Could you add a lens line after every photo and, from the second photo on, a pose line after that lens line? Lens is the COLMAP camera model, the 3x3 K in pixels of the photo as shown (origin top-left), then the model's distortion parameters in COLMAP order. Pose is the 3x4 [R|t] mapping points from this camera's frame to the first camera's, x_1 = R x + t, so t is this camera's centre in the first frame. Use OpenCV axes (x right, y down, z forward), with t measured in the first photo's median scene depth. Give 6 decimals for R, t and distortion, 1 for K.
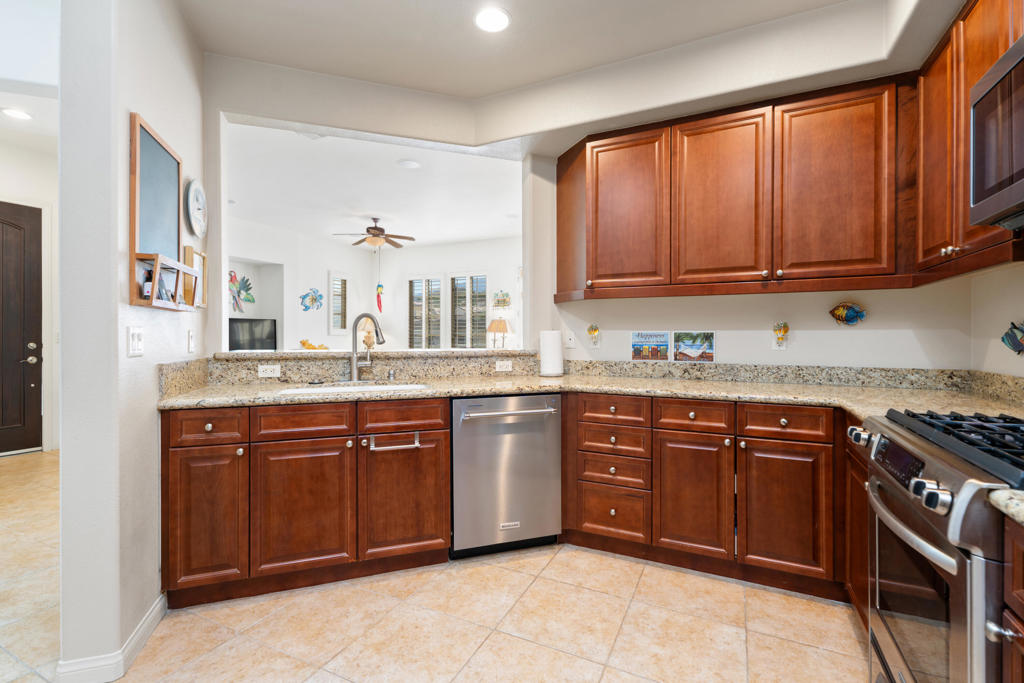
lens RADIAL K [[461.0, 0, 512.6], [0, 461.0, 338.7], [0, 0, 1]] dist [0.011813, -0.000177]
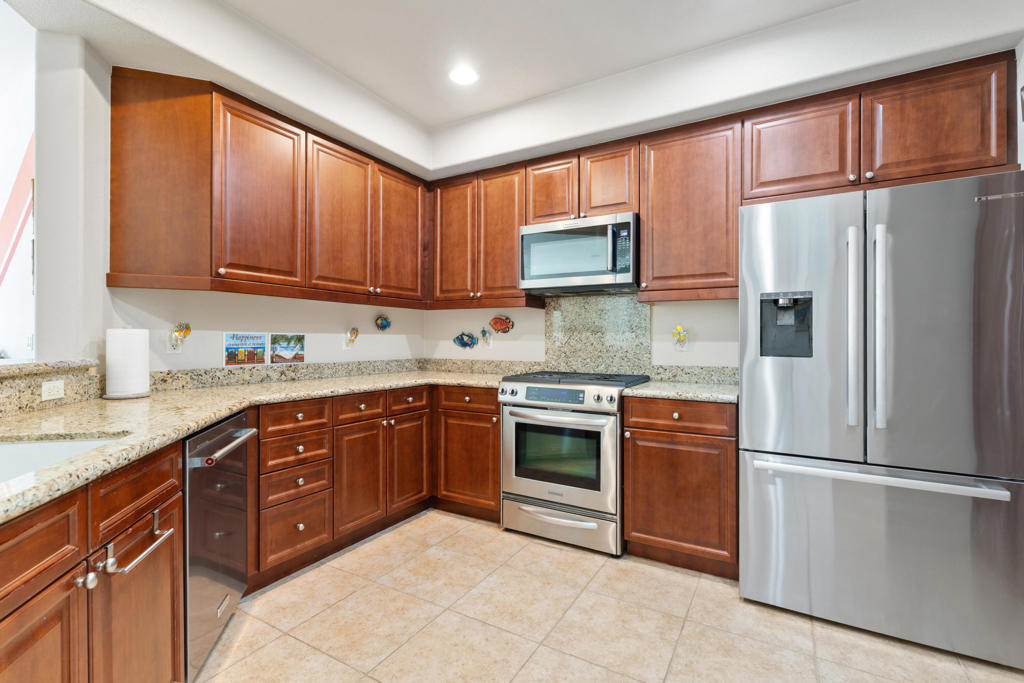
lens RADIAL K [[461.0, 0, 512.6], [0, 461.0, 338.7], [0, 0, 1]] dist [0.011813, -0.000177]
pose [[0.074279, 0.002454, 0.997235, -0.601950], [0.002537, 0.999993, -0.002649, -0.000428], [-0.997234, 0.002727, 0.074272, 0.443583]]
